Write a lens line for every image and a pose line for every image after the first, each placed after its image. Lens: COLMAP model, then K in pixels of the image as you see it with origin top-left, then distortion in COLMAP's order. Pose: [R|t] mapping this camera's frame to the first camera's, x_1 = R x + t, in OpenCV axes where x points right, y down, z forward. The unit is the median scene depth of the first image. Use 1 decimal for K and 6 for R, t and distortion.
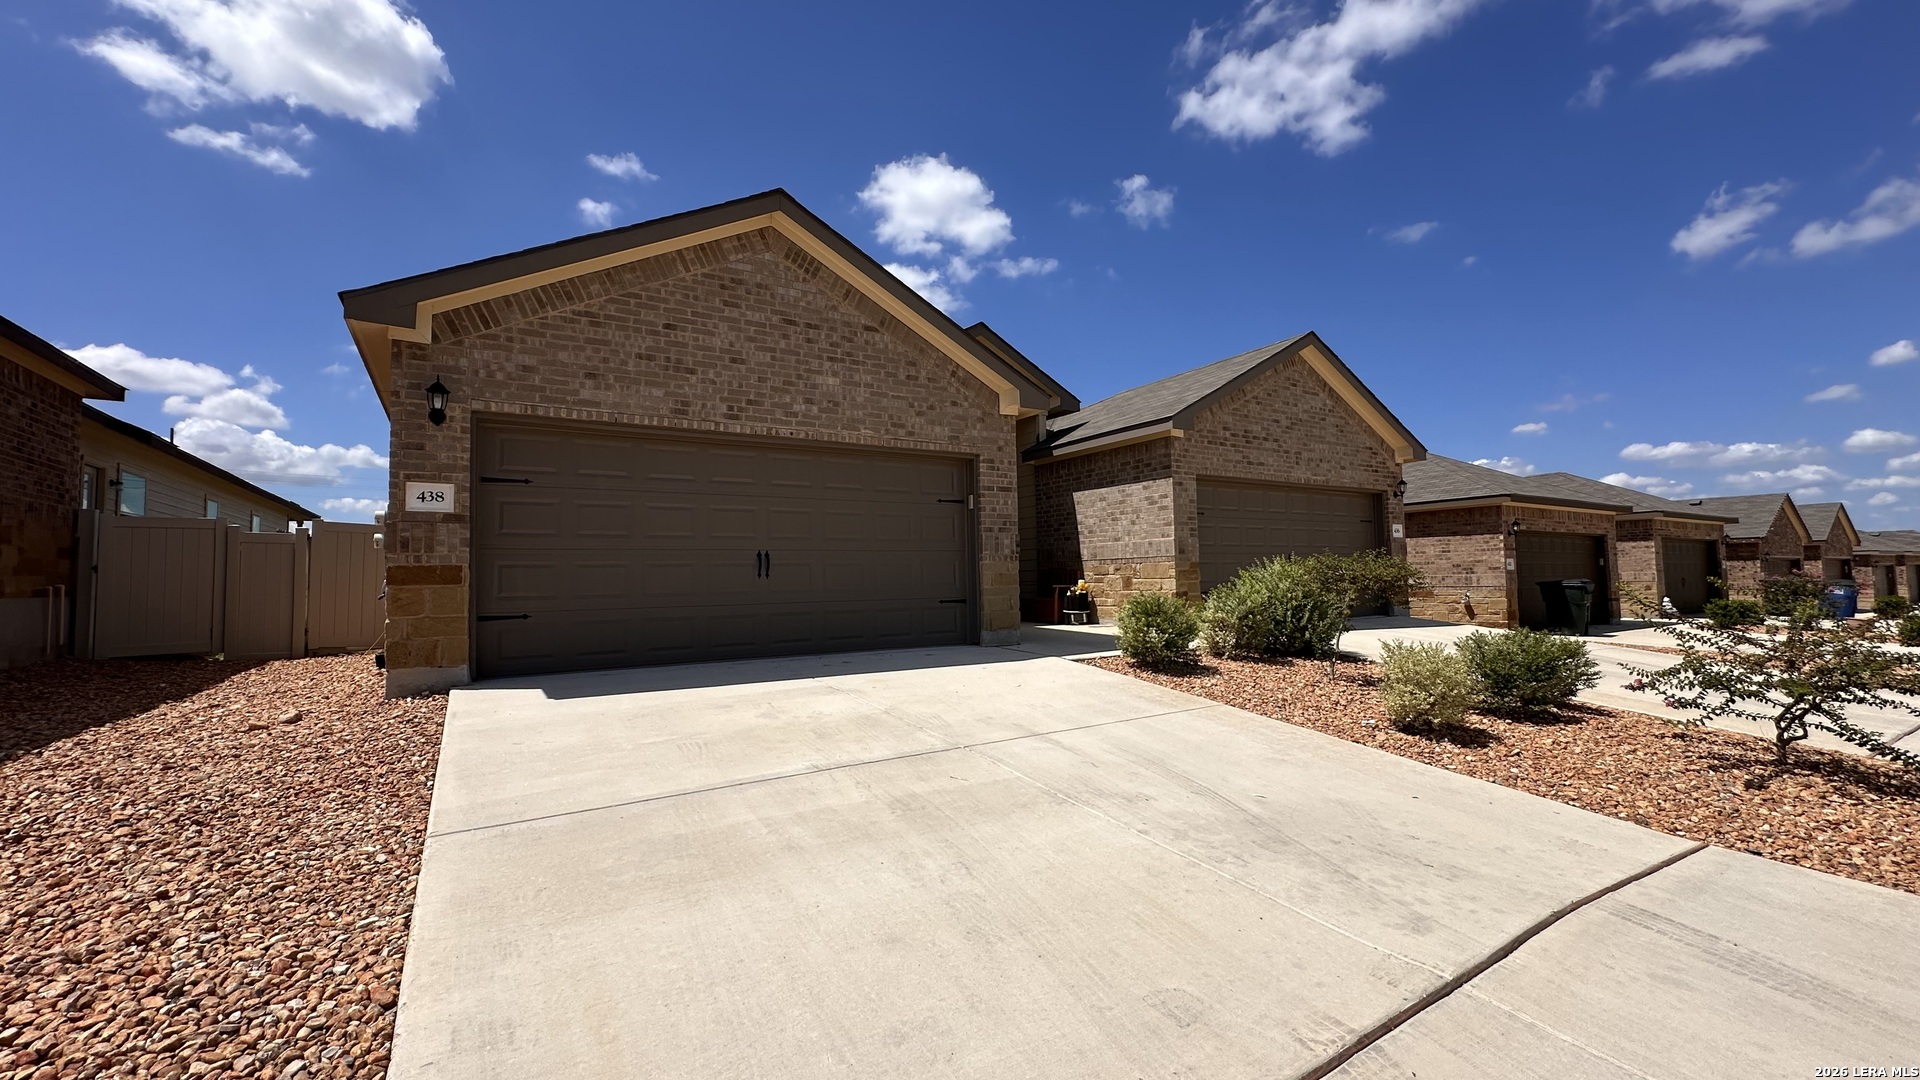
lens RADIAL K [[767.5, 0, 960.1], [0, 767.5, 537.8], [0, 0, 1]] dist [-0.002529, 0.000408]
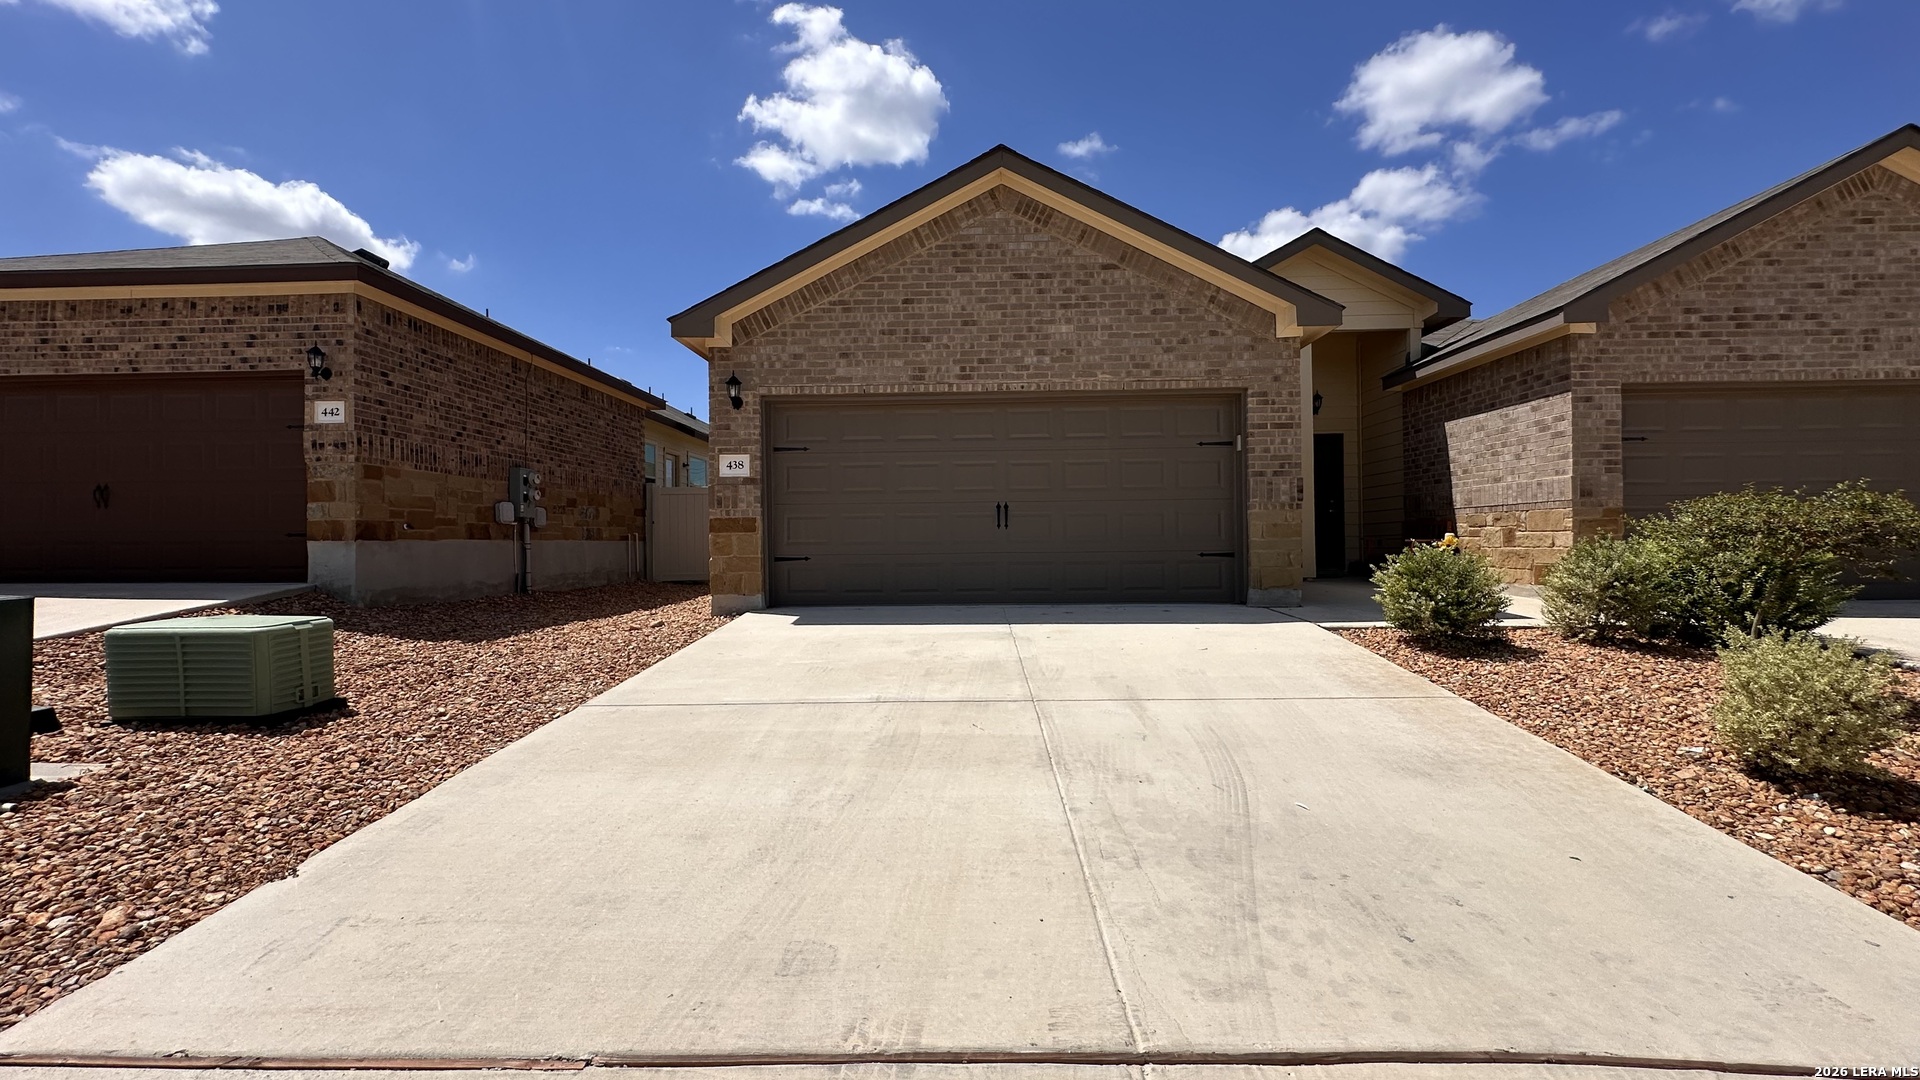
lens RADIAL K [[767.5, 0, 960.1], [0, 767.5, 537.8], [0, 0, 1]] dist [-0.002529, 0.000408]
pose [[0.828279, 0.006309, -0.560281, 0.282074], [0.025391, 0.998487, 0.048779, 0.012338], [0.559741, -0.054628, 0.826865, 0.099757]]
